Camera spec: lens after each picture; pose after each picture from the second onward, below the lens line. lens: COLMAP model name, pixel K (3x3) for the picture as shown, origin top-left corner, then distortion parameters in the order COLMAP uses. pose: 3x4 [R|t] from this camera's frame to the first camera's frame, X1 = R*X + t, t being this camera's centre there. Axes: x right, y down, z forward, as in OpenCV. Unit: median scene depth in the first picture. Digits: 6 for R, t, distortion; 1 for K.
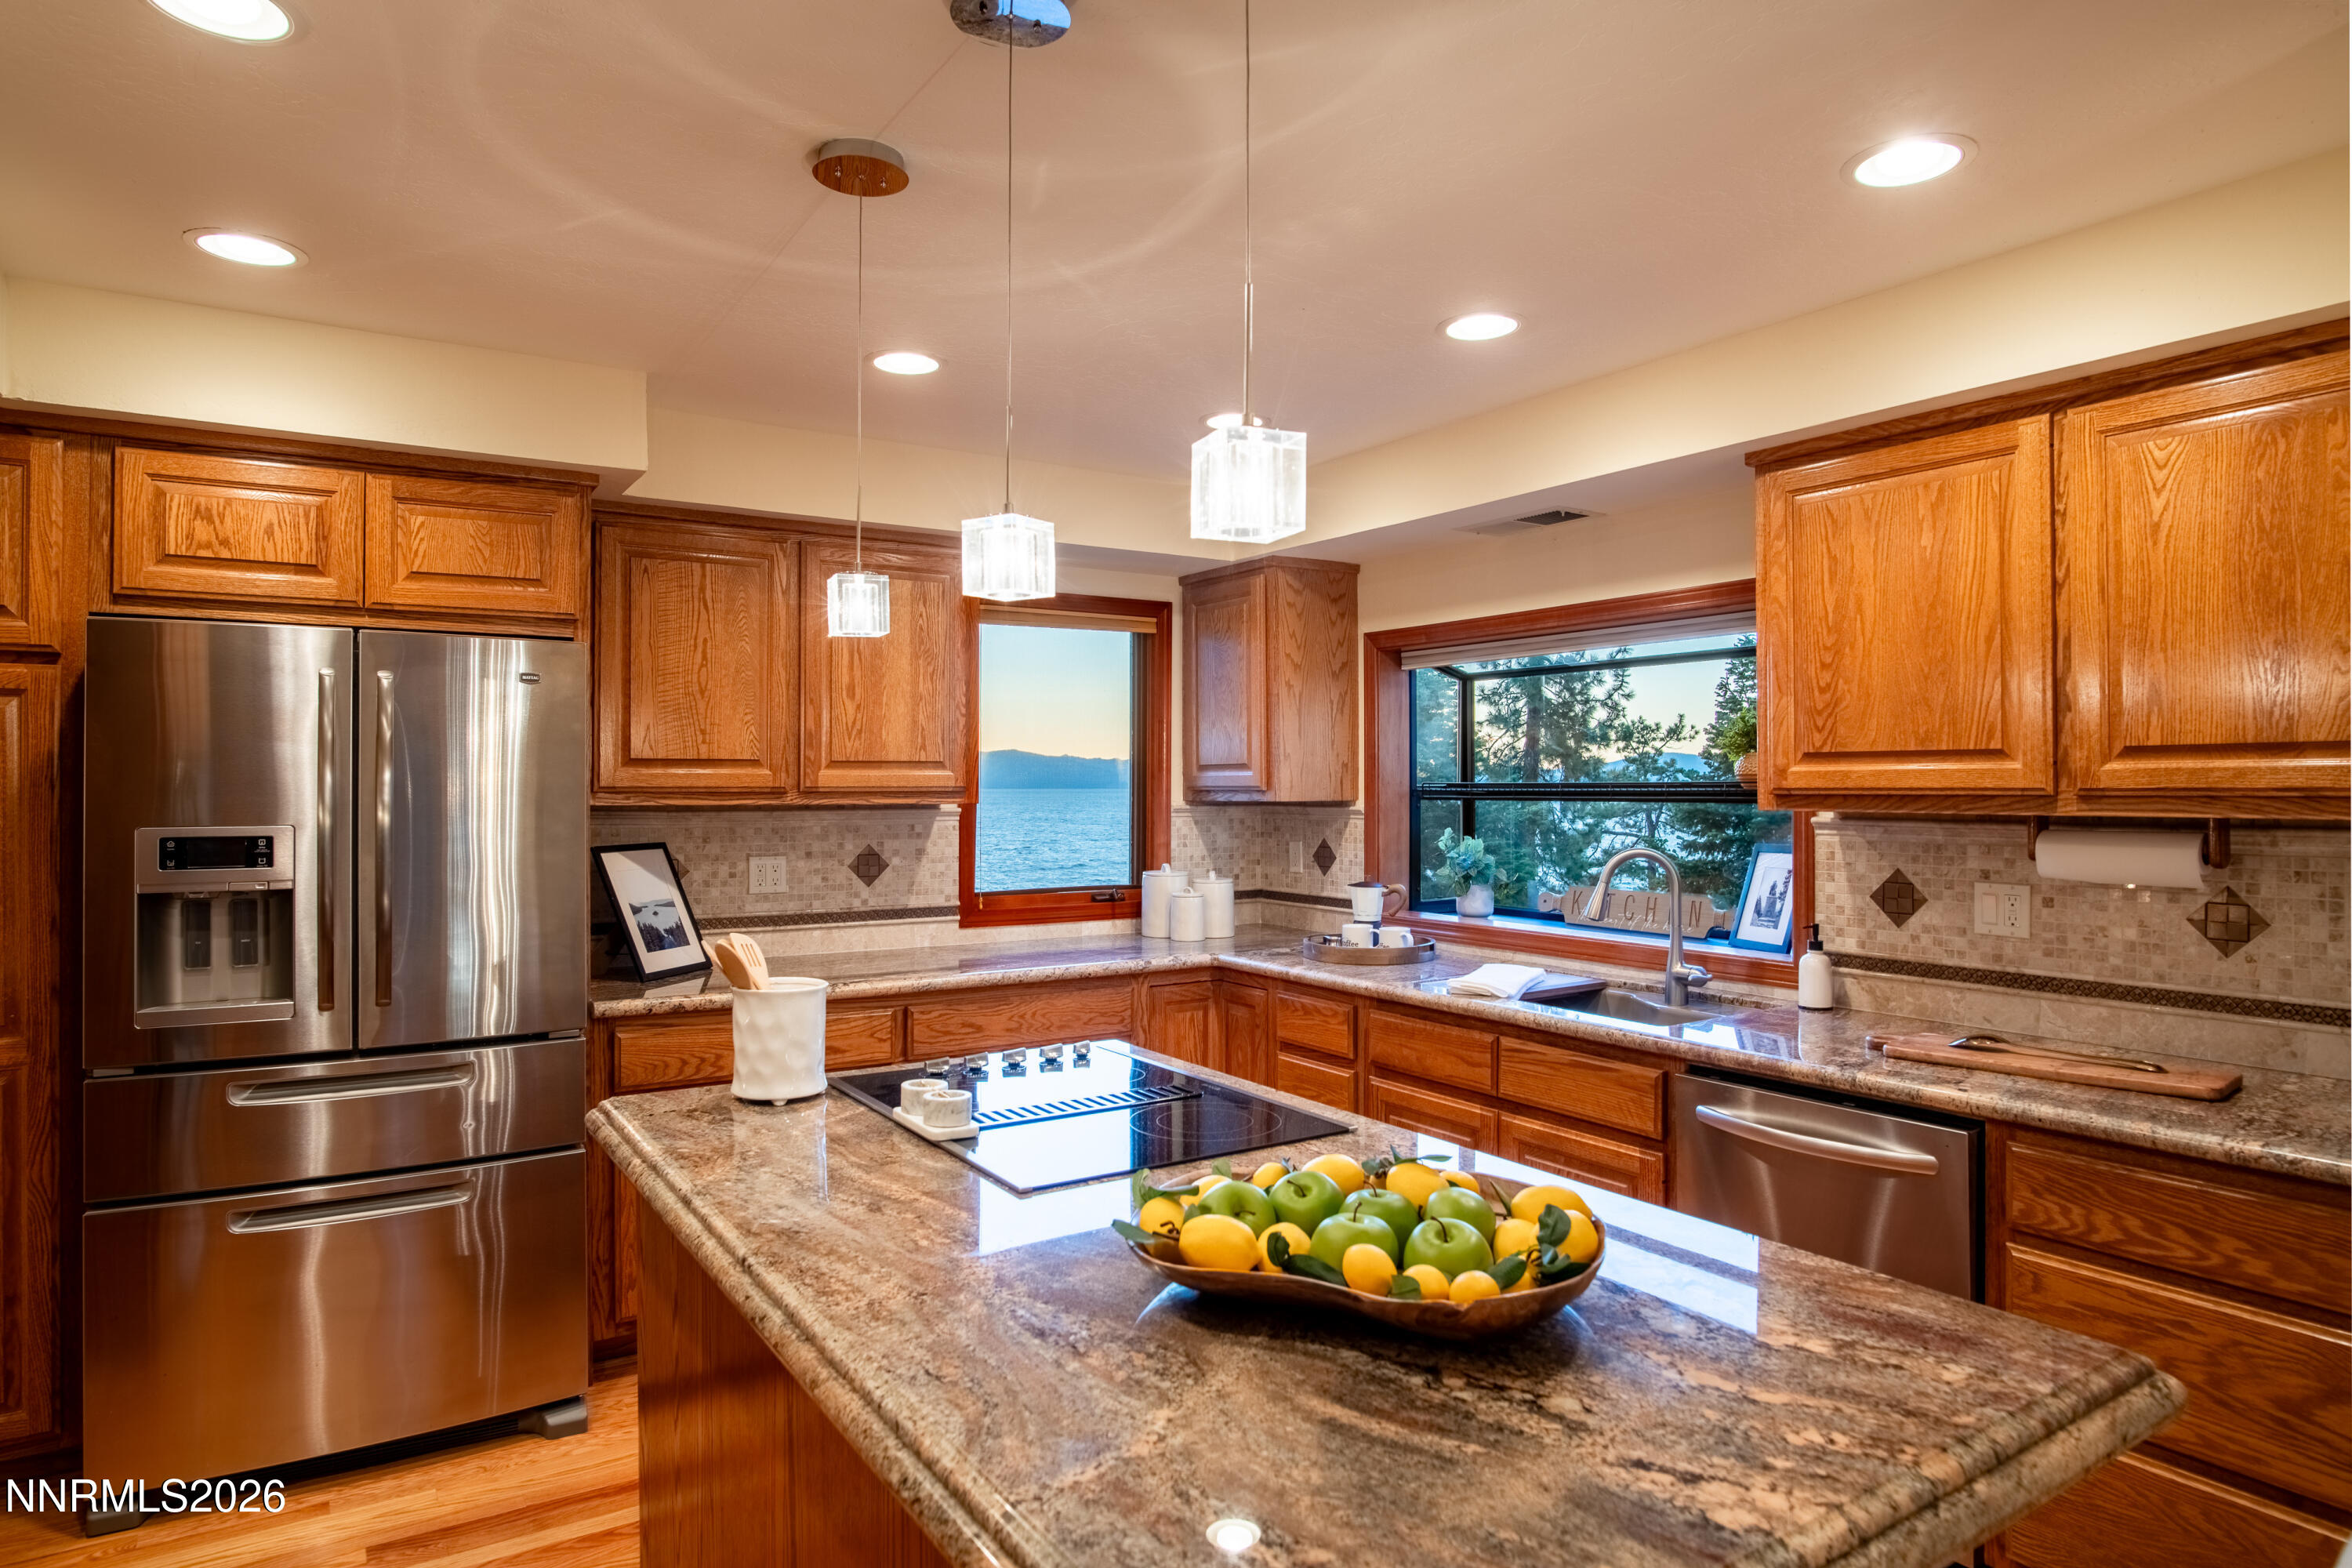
lens RADIAL K [[1350.8, 0, 1177.3], [0, 1350.8, 787.3], [0, 0, 1]] dist [-0.037265, 0.010161]
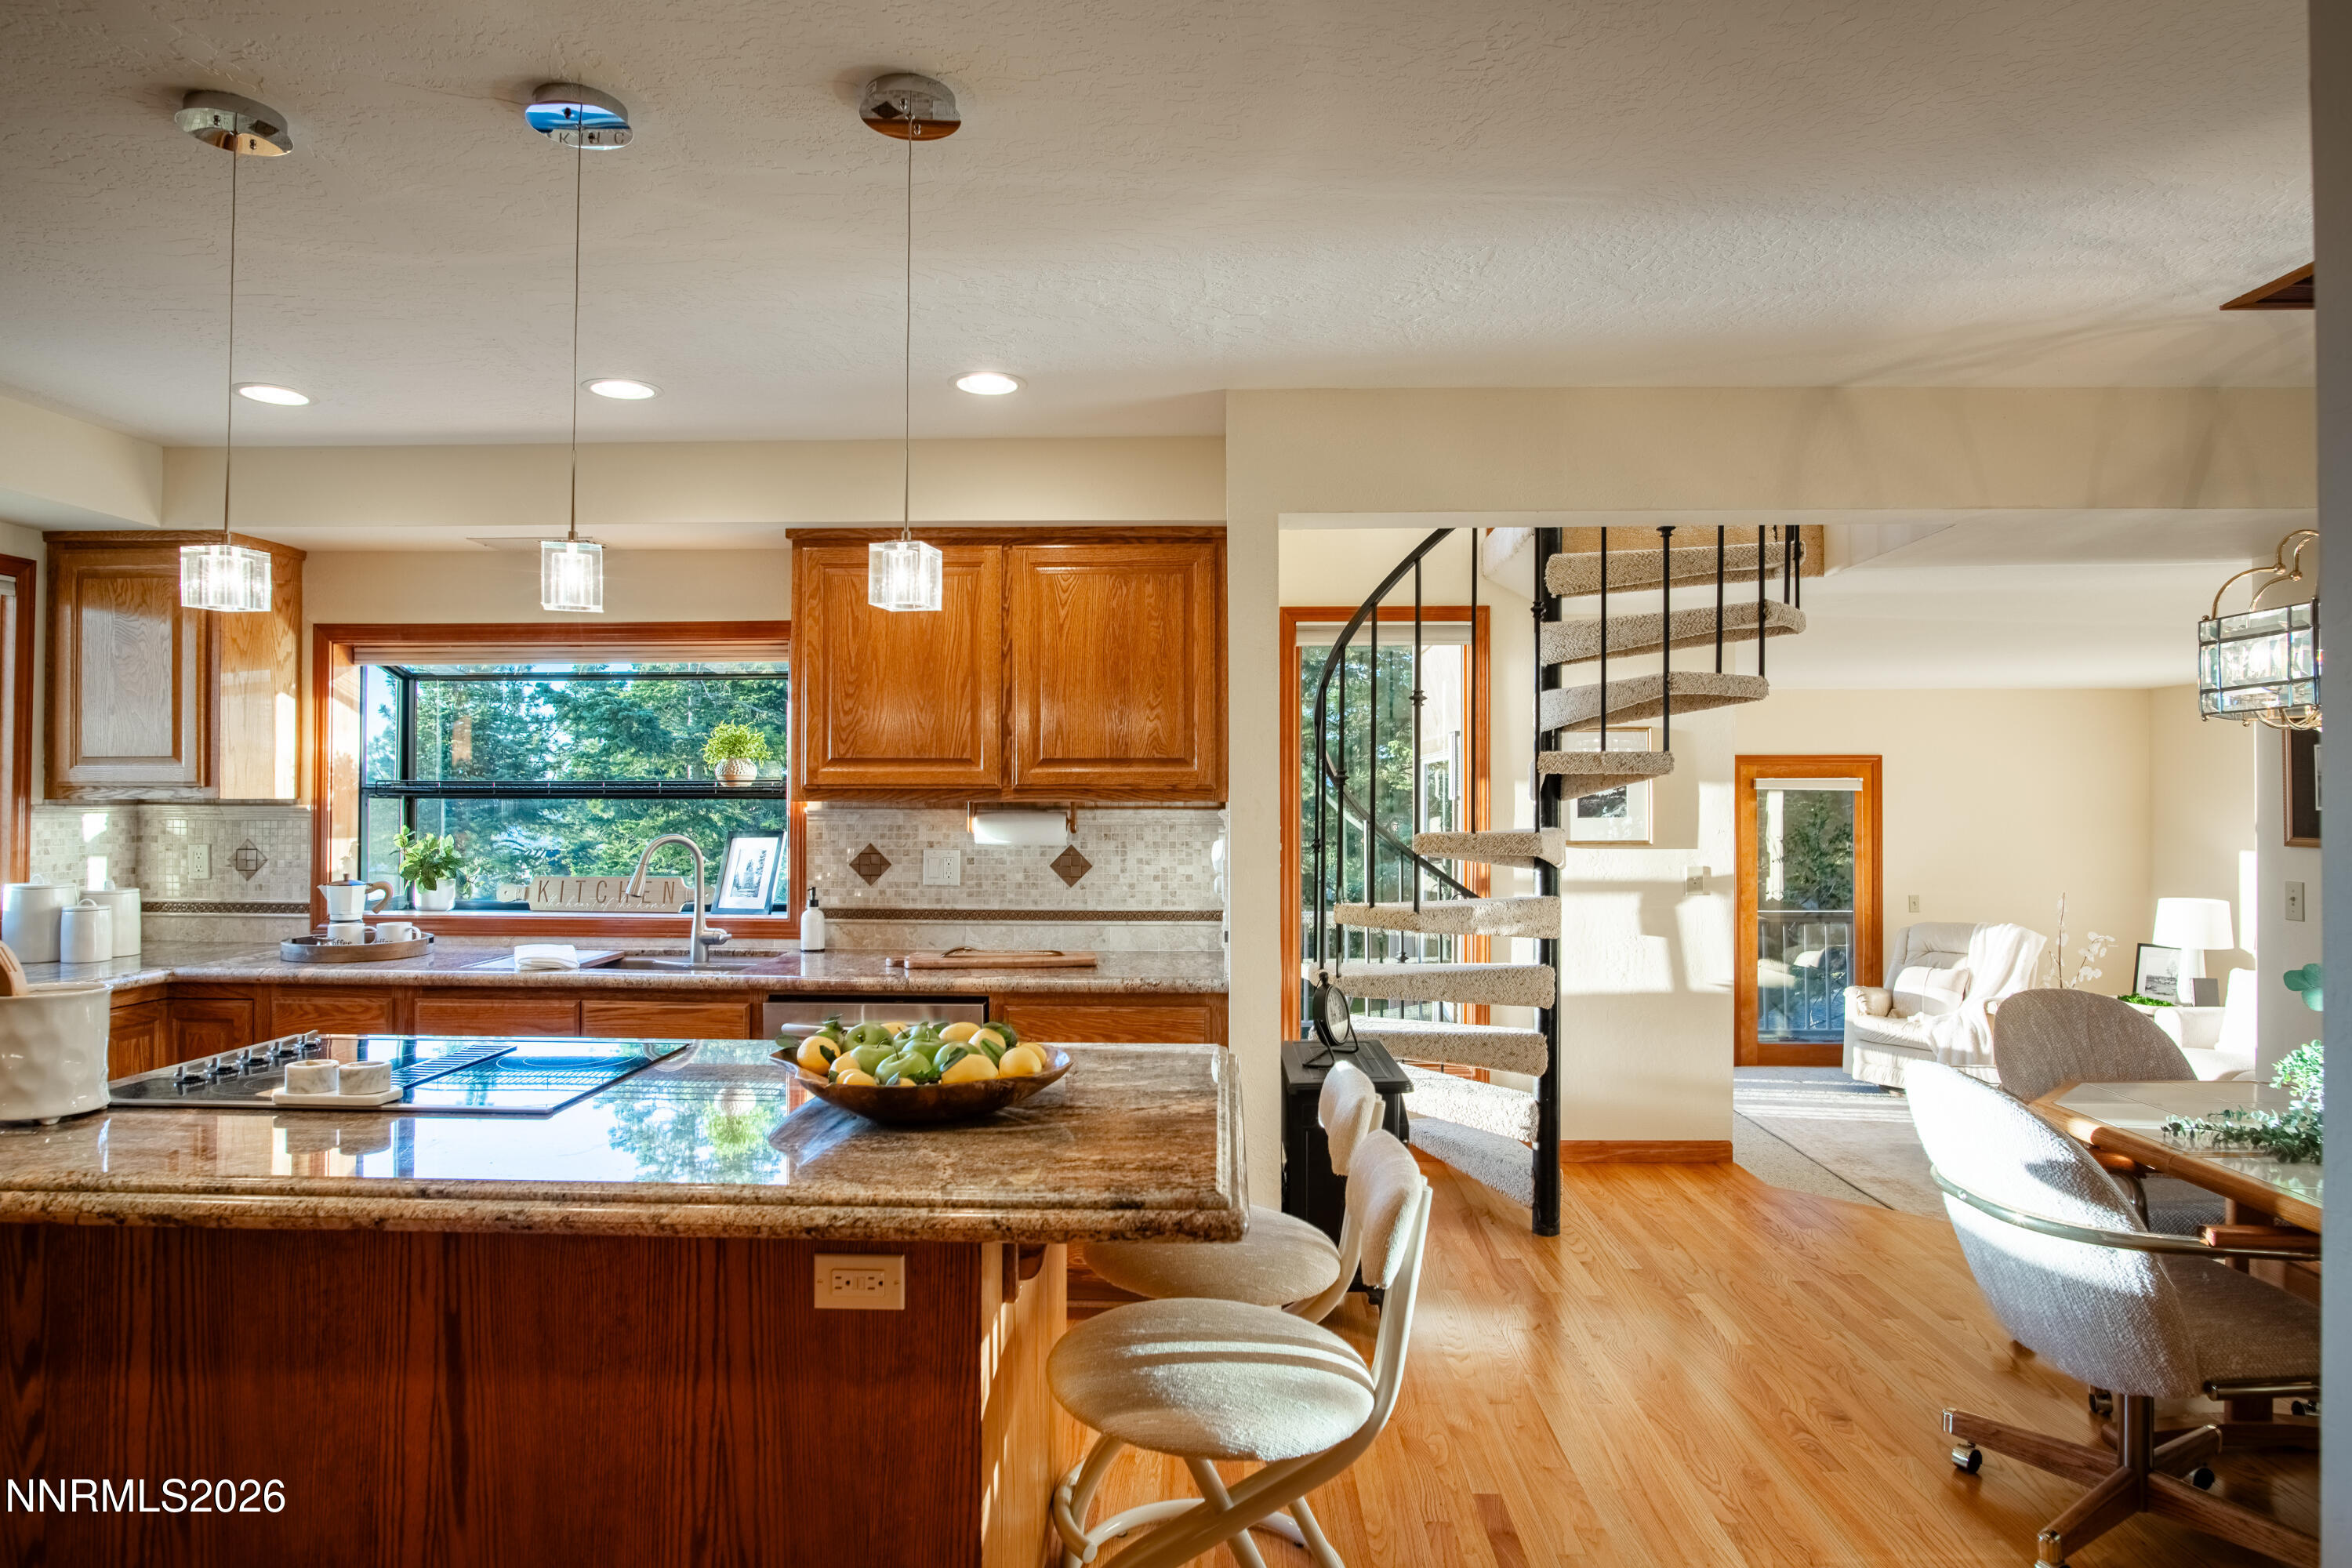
lens RADIAL K [[1350.8, 0, 1179.9], [0, 1350.8, 785.0], [0, 0, 1]] dist [-0.037265, 0.010161]
pose [[0.566300, 0.012879, 0.824099, -0.467722], [-0.001207, 0.999890, -0.014797, 0.022015], [-0.824199, 0.007385, 0.566253, -0.064990]]
